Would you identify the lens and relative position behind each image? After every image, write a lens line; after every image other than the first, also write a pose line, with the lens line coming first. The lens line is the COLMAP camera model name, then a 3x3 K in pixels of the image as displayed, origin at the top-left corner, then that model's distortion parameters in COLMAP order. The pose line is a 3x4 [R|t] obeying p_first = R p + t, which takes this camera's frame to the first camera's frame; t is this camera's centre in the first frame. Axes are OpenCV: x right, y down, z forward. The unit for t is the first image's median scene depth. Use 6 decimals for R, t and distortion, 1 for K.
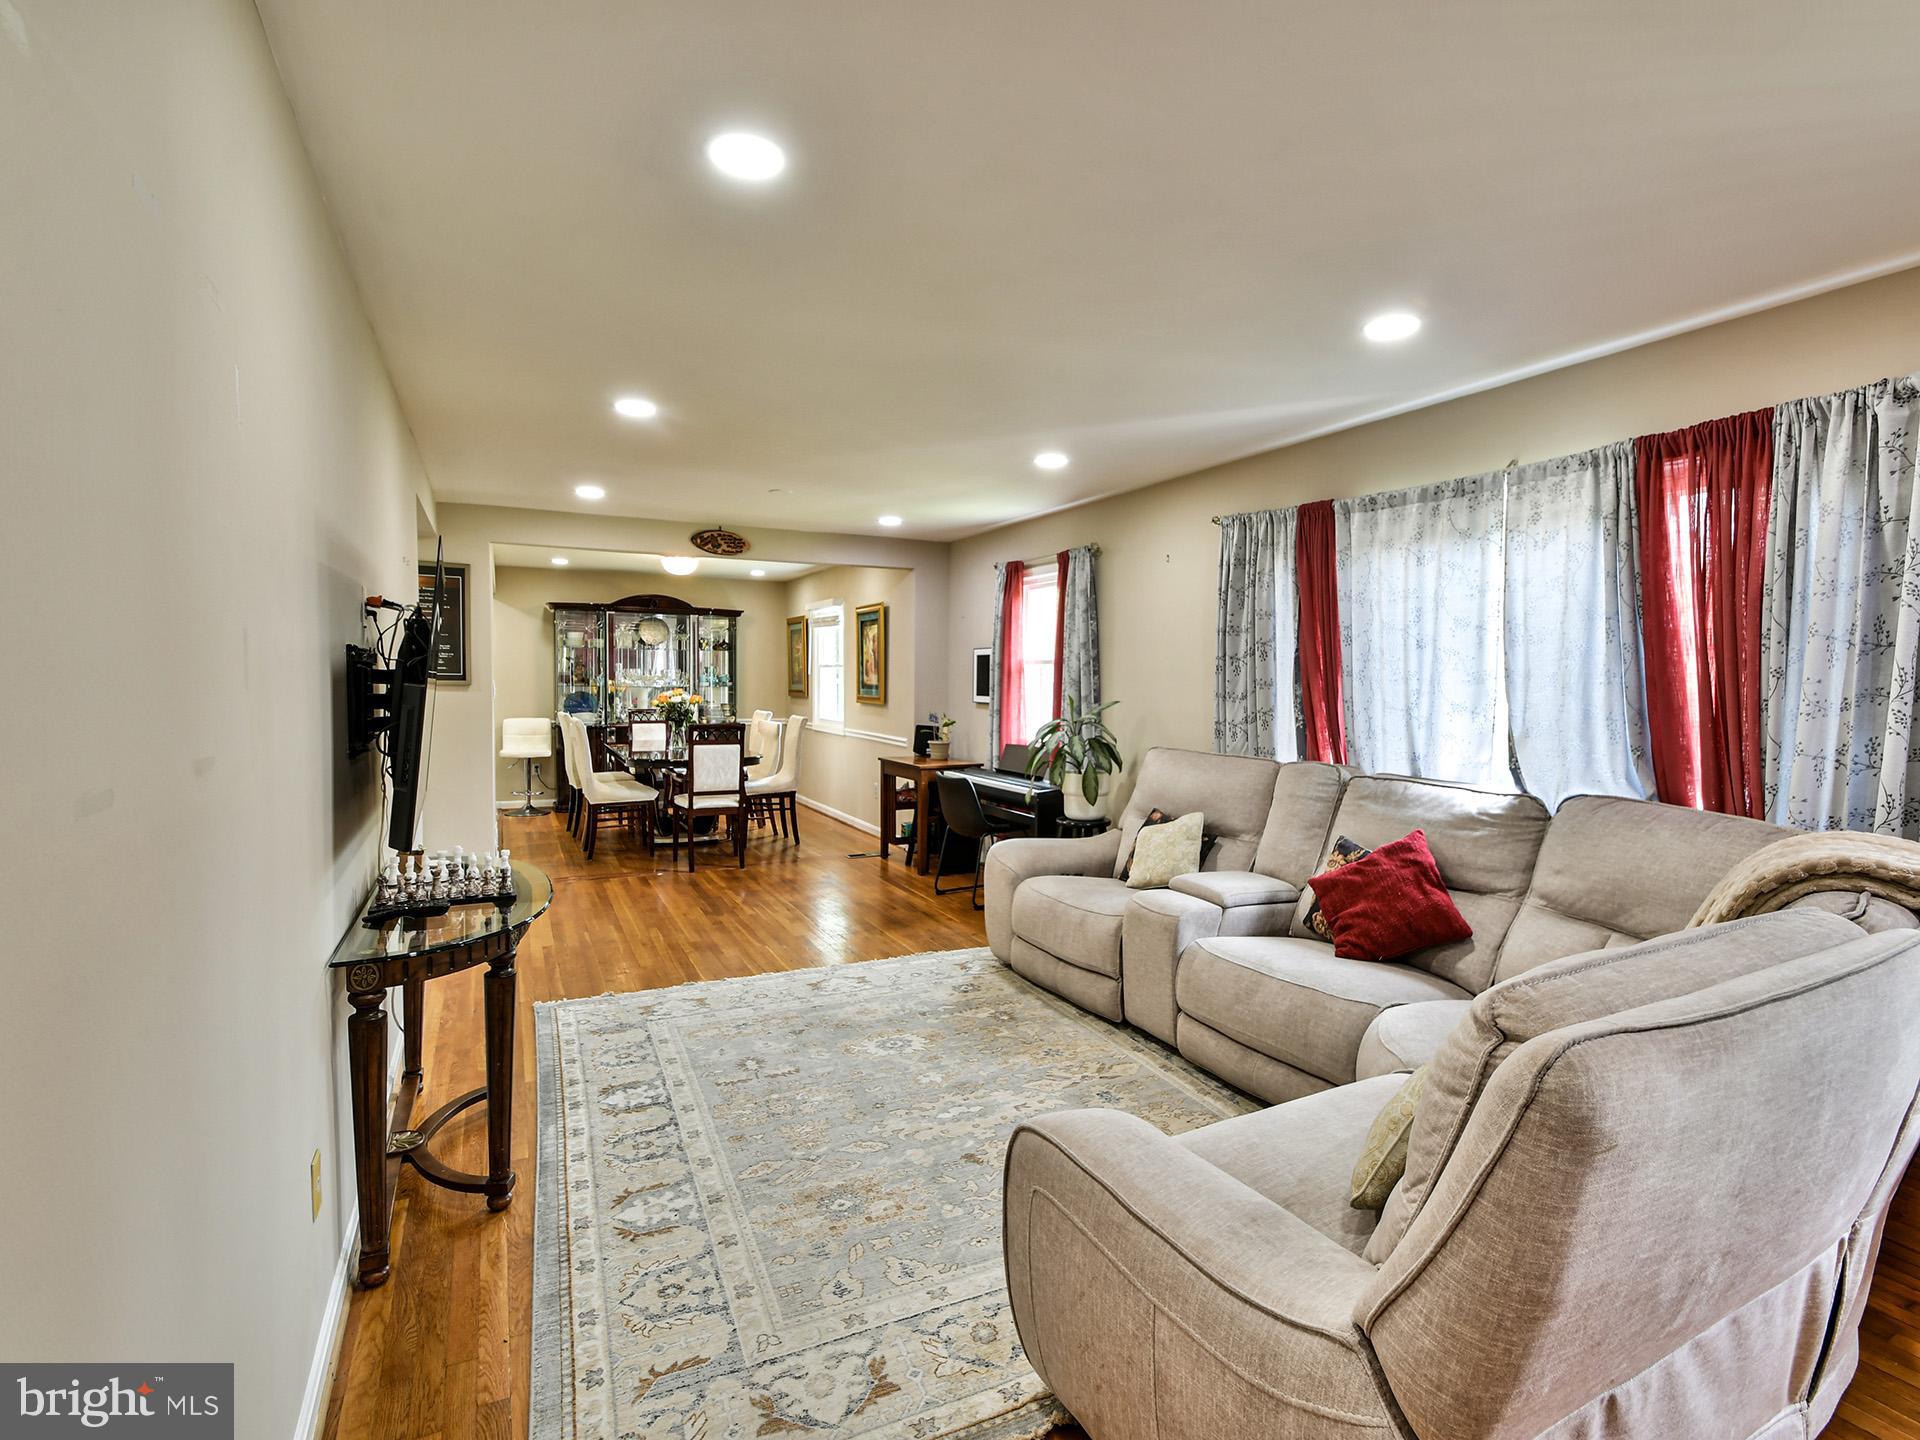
lens RADIAL K [[953.3, 0, 960.0], [0, 953.3, 720.0], [0, 0, 1]] dist [0.000308, -0.000080]
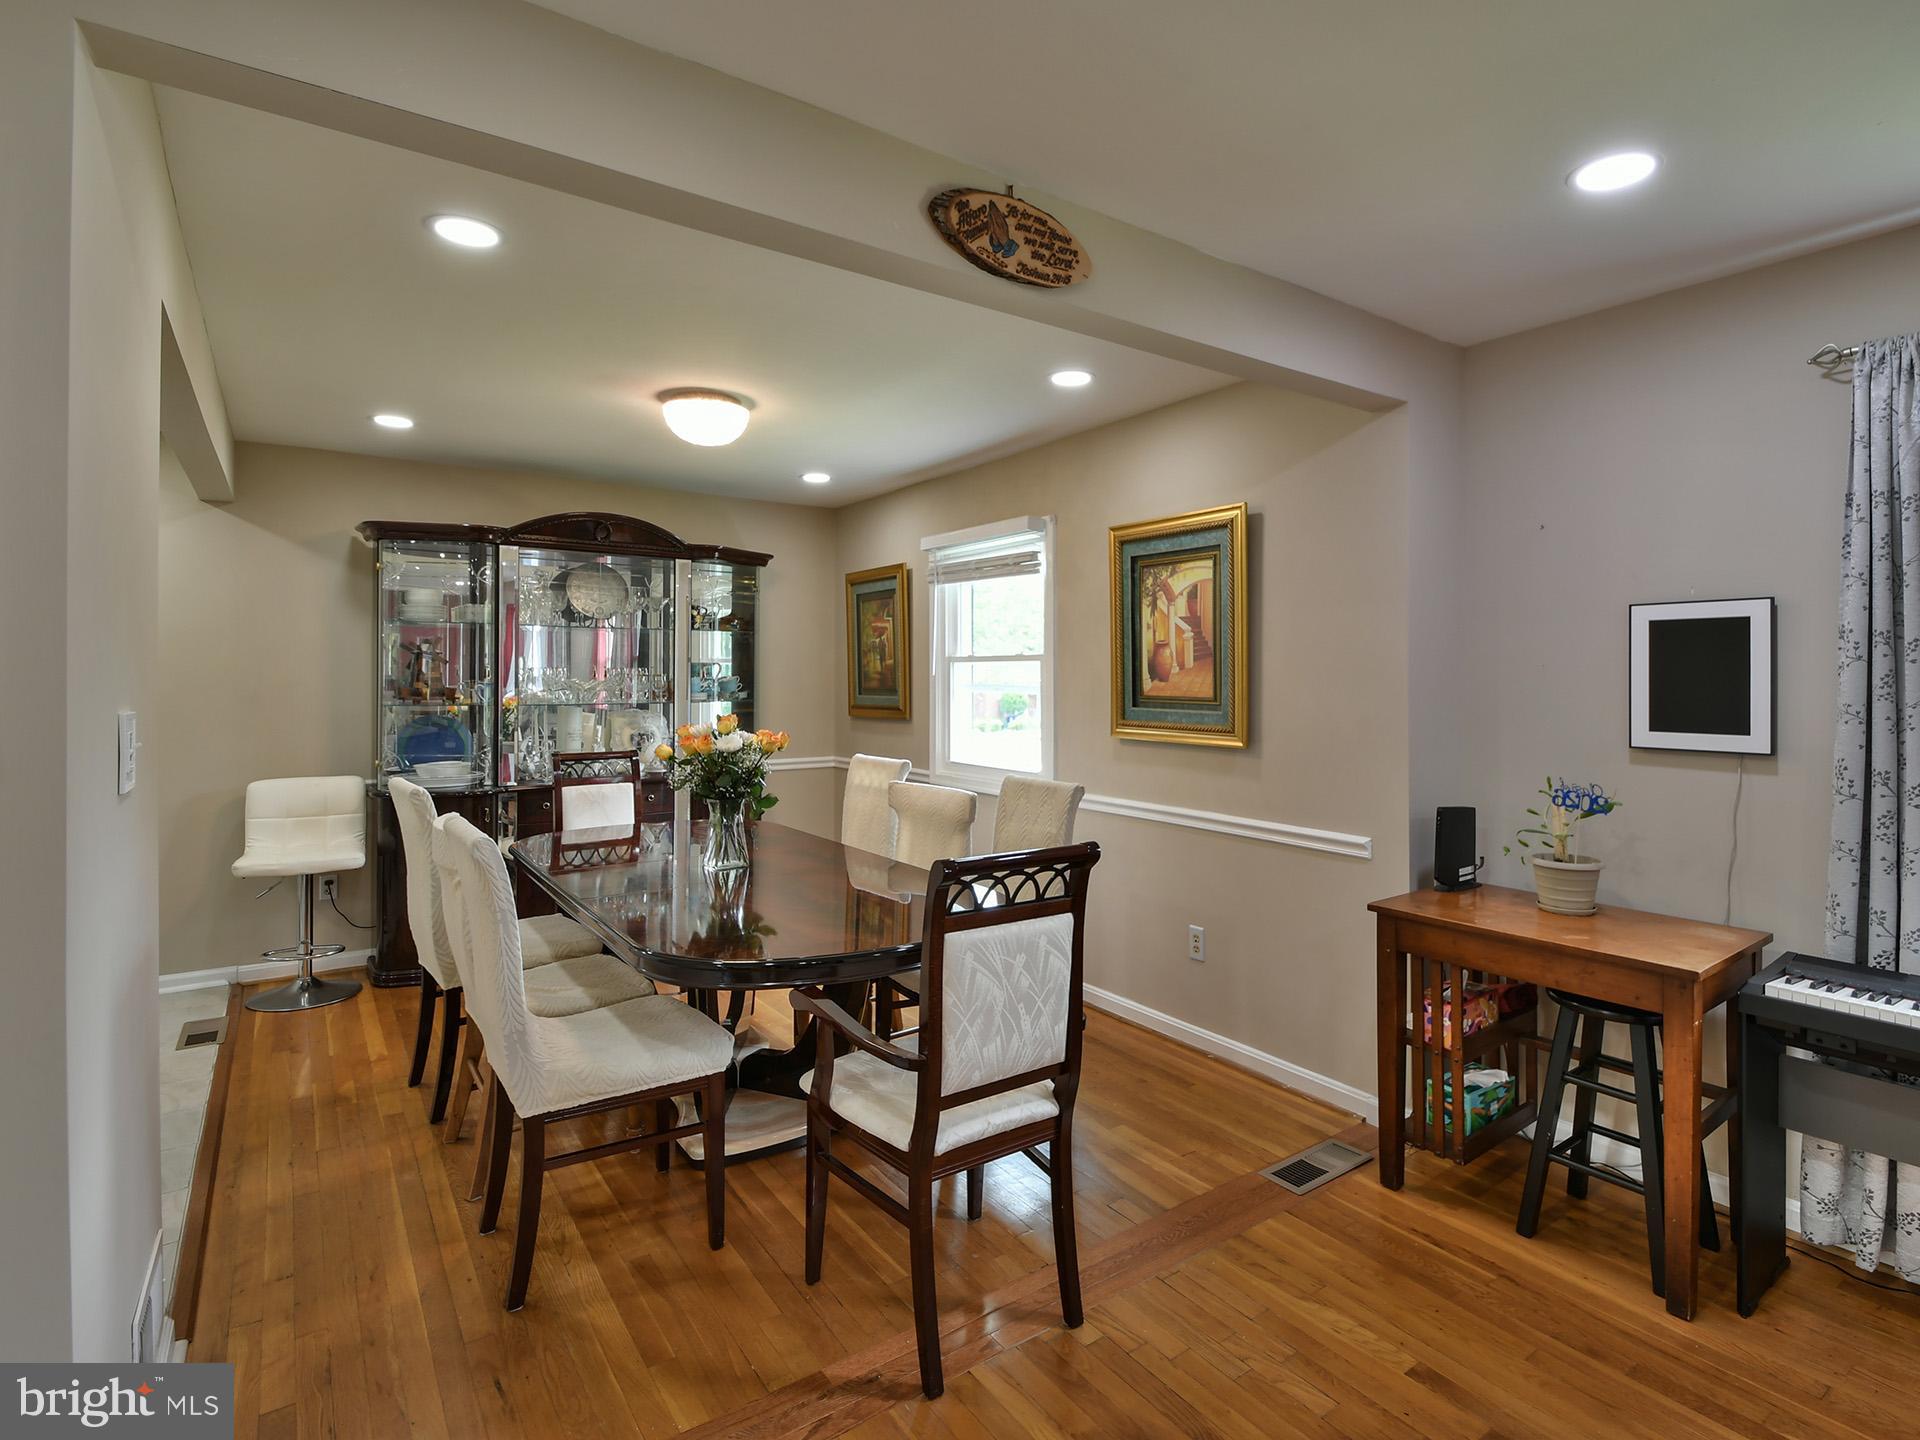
lens RADIAL K [[962.7, 0, 1013.9], [0, 962.7, 687.6], [0, 0, 1]] dist [0.000804, 0.000173]
pose [[0.980980, -0.010345, 0.193832, -0.465137], [0.016606, 0.999391, -0.030703, -0.054650], [-0.193396, 0.033338, 0.980554, 1.063308]]
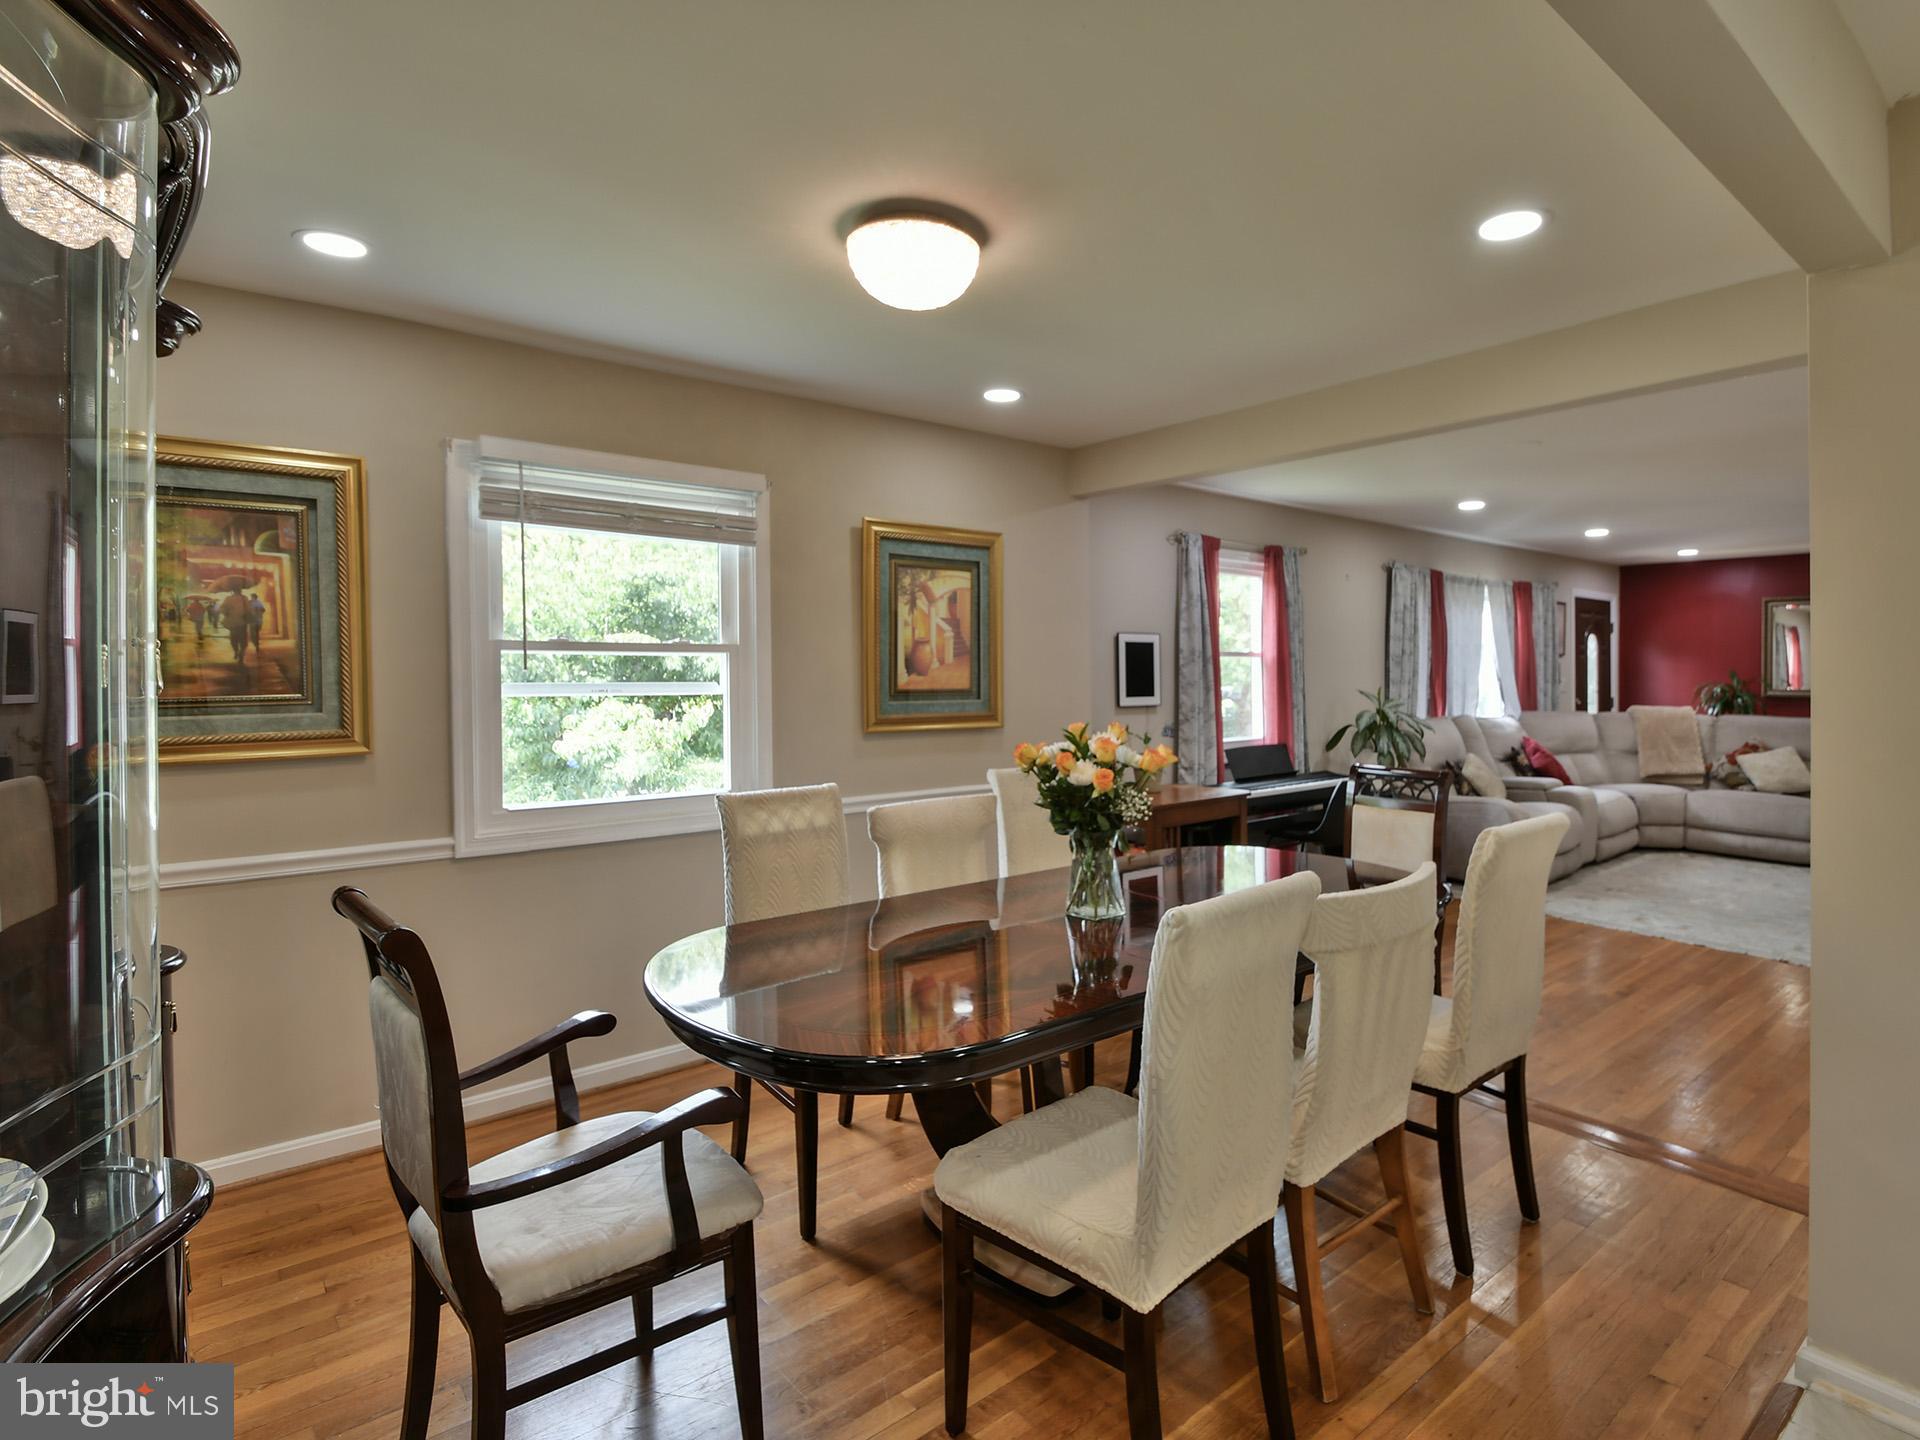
lens RADIAL K [[1022.9, 0, 962.5], [0, 1022.9, 678.1], [0, 0, 1]] dist [-0.001915, -0.001454]
pose [[-0.238067, -0.020340, 0.971036, -1.110086], [0.041140, 0.998672, 0.031005, -0.108804], [-0.970377, 0.047330, -0.236914, 2.037421]]
